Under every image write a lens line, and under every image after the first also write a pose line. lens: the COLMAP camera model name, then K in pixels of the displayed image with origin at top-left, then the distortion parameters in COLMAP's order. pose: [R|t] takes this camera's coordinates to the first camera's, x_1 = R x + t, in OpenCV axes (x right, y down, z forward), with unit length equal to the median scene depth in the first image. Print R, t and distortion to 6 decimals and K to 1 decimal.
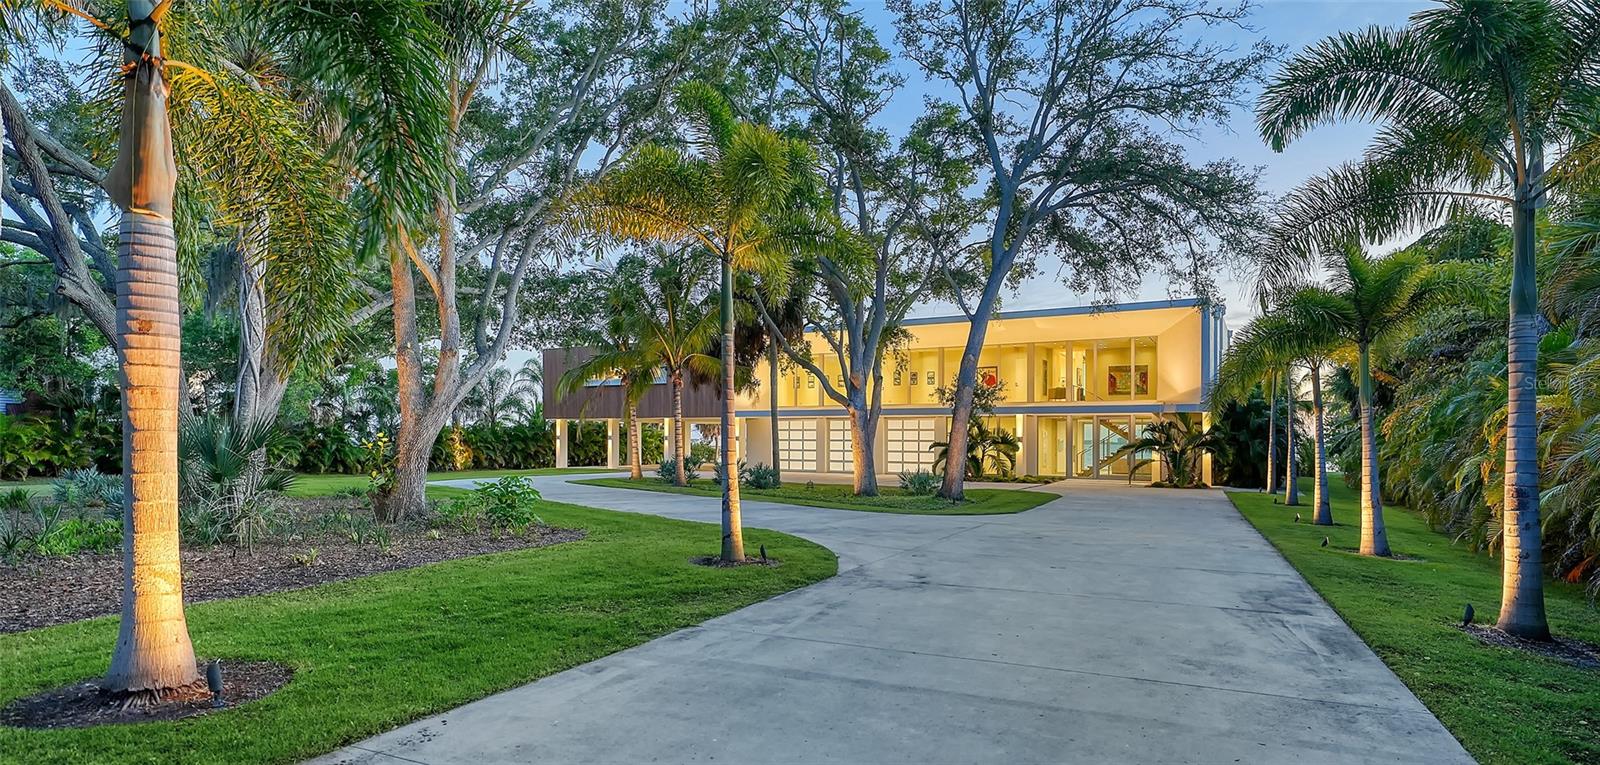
lens RADIAL K [[764.9, 0, 793.0], [0, 764.9, 443.2], [0, 0, 1]] dist [-0.019070, -0.000089]
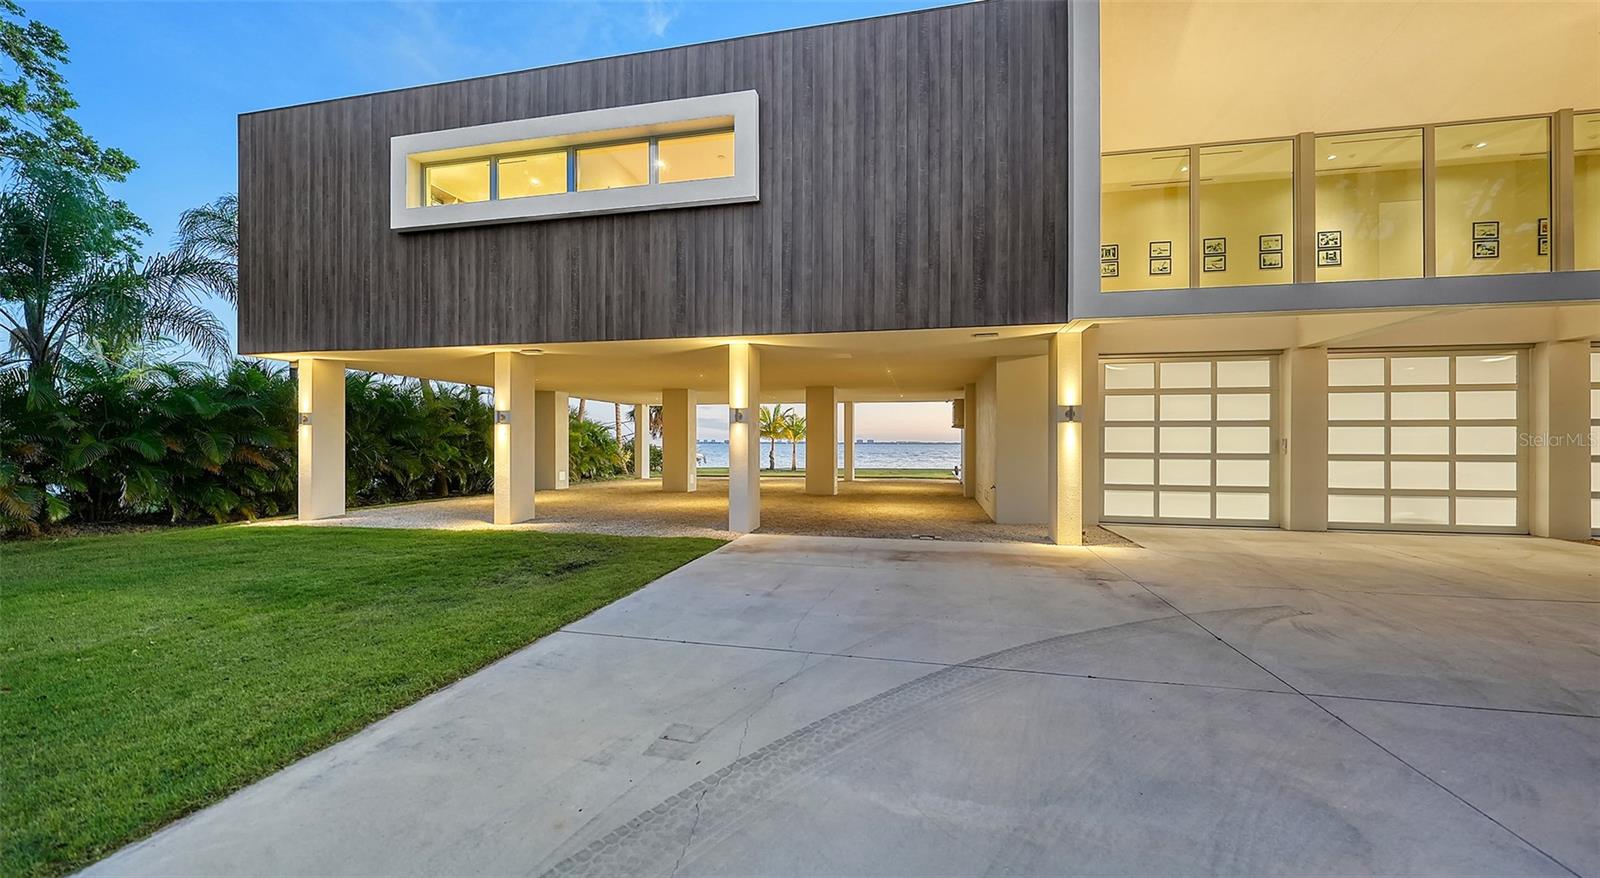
lens RADIAL K [[561.8, 0, 802.3], [0, 561.8, 443.2], [0, 0, 1]] dist [0.017042, 0.000057]
pose [[0.958981, -0.003882, 0.283444, -0.196116], [0.003958, 0.999992, 0.000303, 0.003307], [-0.283443, 0.000832, 0.958989, 0.783771]]
